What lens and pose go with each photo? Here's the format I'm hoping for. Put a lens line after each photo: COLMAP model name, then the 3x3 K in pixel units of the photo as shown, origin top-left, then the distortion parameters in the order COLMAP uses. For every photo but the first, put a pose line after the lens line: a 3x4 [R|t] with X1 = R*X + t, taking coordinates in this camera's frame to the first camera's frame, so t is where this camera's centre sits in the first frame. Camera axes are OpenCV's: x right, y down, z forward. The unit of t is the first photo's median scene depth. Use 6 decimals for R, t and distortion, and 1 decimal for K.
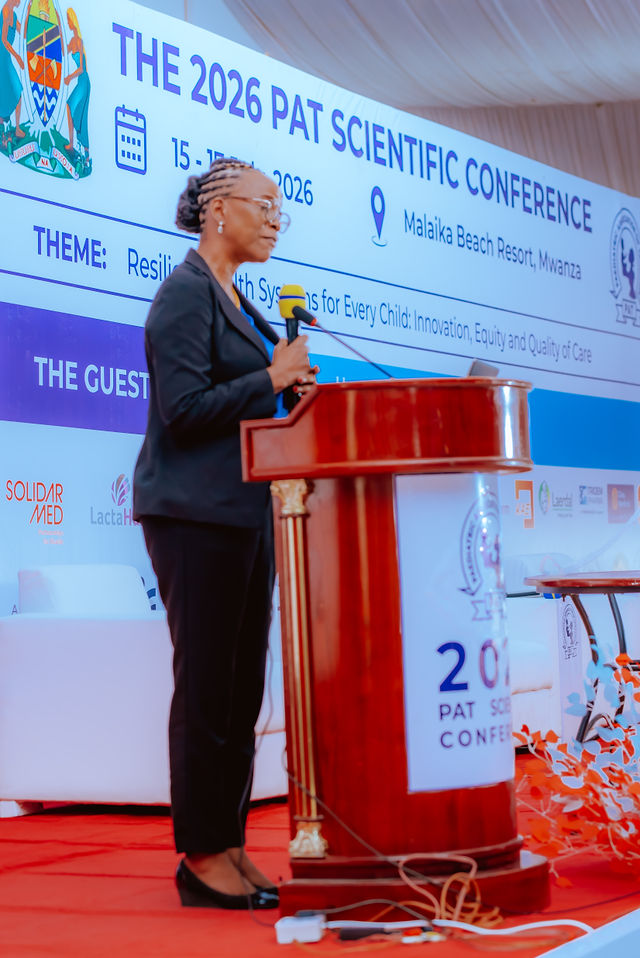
lens RADIAL K [[2690.8, 0, 319.5], [0, 2690.8, 478.3], [0, 0, 1]] dist [-0.030014, -0.335686]
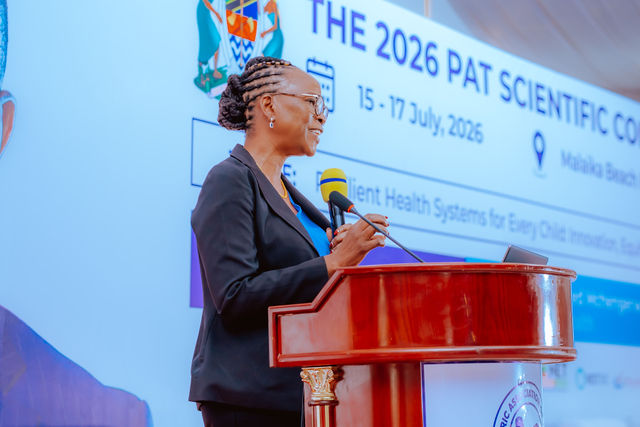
lens RADIAL K [[1797.6, 0, 320.0], [0, 1797.6, 212.7], [0, 0, 1]] dist [-0.030014, -0.335686]
pose [[0.991473, 0.002774, -0.130280, 0.040682], [-0.012851, 0.996981, -0.076573, -0.002777], [0.129674, 0.077594, 0.988516, 0.187377]]
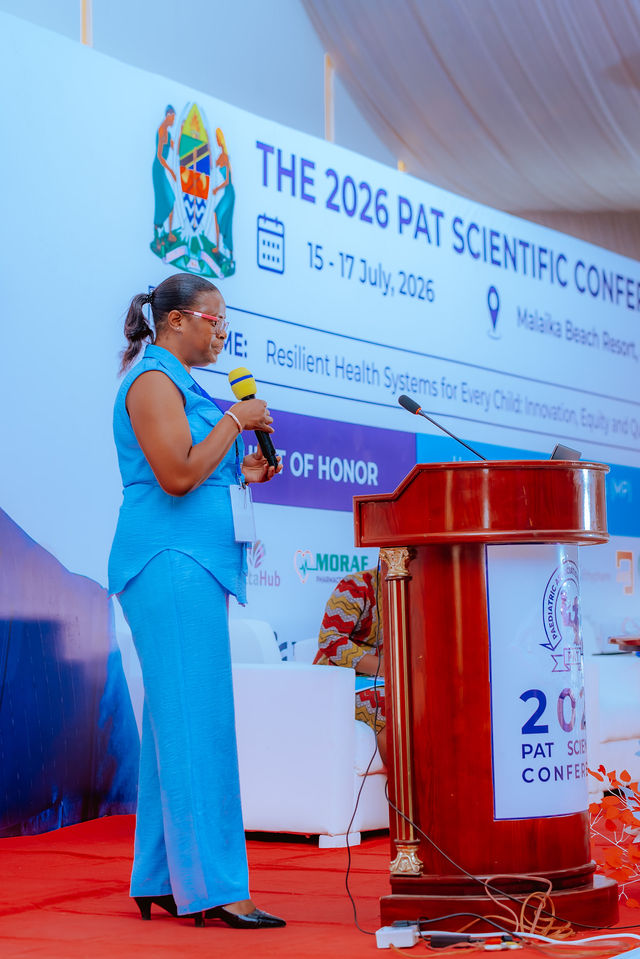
lens RADIAL K [[2473.2, 0, 319.4], [0, 2473.2, 481.0], [0, 0, 1]] dist [-0.042147, -0.814728]
pose [[0.998510, 0.013069, -0.052987, 0.006731], [-0.014460, 0.999558, -0.025961, 0.000145], [0.052624, 0.026688, 0.998258, -0.032786]]
